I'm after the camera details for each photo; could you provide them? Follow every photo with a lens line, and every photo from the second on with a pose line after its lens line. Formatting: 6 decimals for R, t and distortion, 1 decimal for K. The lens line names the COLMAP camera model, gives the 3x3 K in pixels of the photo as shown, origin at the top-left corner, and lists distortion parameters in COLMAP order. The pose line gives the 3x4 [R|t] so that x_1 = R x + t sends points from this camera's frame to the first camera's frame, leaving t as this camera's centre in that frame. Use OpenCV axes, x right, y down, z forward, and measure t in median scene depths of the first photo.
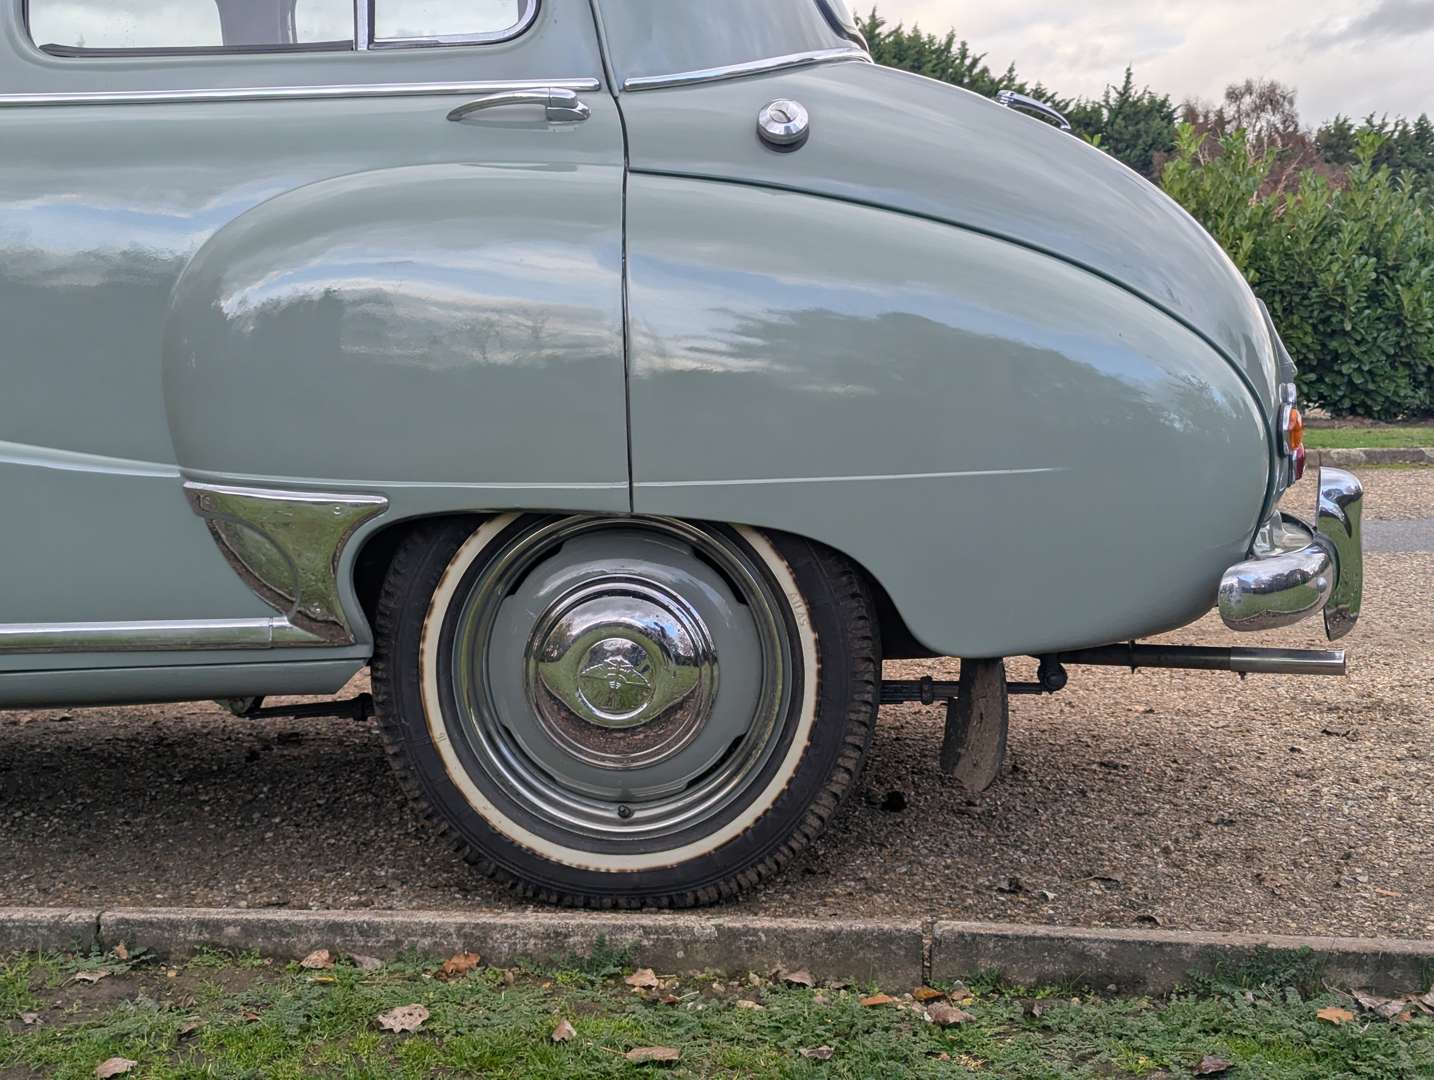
lens RADIAL K [[2013.5, 0, 717.0], [0, 2013.5, 540.0], [0, 0, 1]] dist [0.141927, -0.371577]
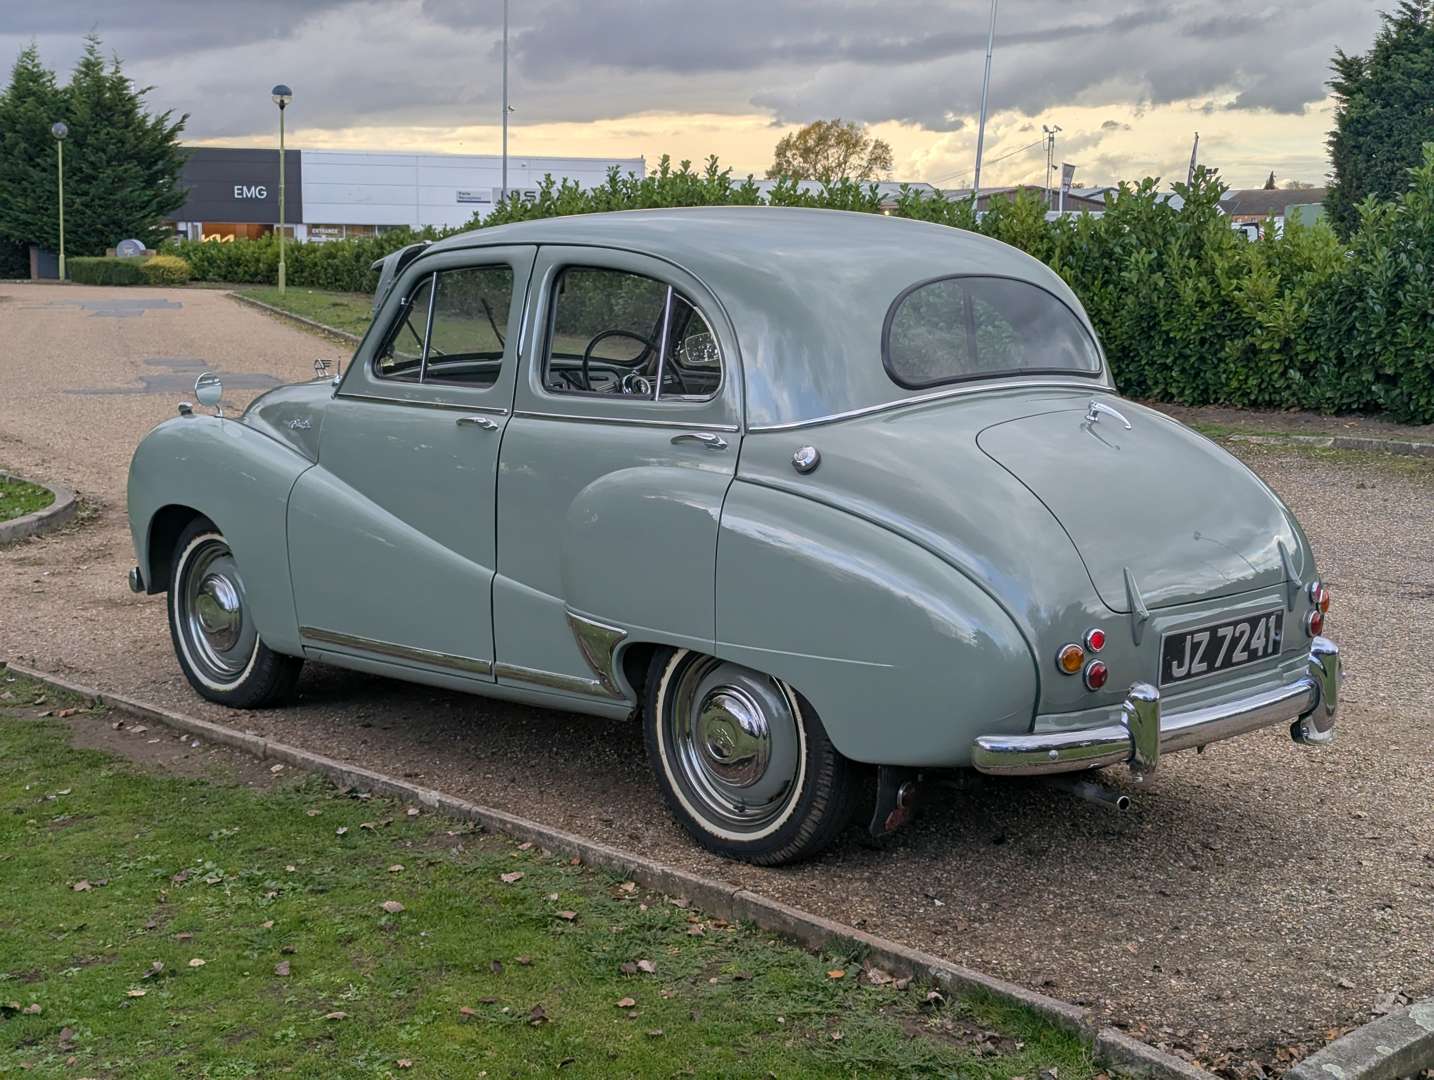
lens RADIAL K [[2013.5, 0, 717.0], [0, 2013.5, 540.0], [0, 0, 1]] dist [0.141927, -0.371577]
pose [[0.764096, 0.106901, -0.636183, 1.039900], [-0.075419, 0.994215, 0.076480, -0.240907], [0.640678, -0.010458, 0.767738, -0.427393]]
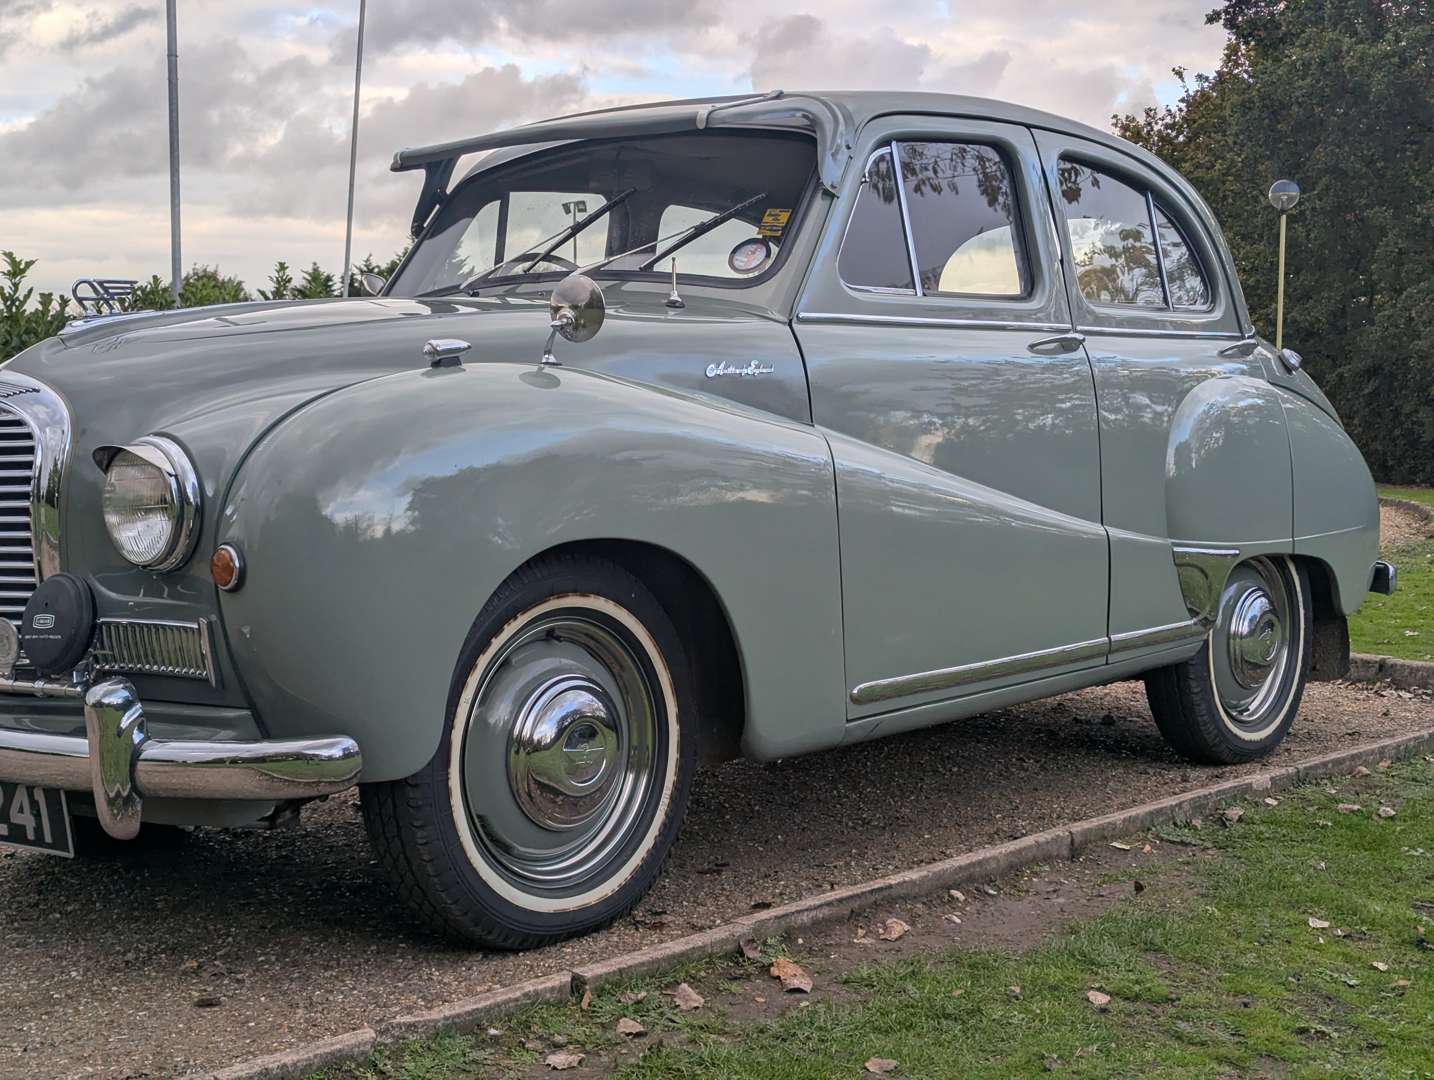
lens RADIAL K [[2013.5, 0, 717.0], [0, 2013.5, 540.0], [0, 0, 1]] dist [0.141927, -0.371577]
pose [[0.601872, -0.037405, 0.797716, -1.759710], [0.074148, 0.997205, -0.009185, -0.043281], [-0.795143, 0.064677, 0.602963, 0.214545]]
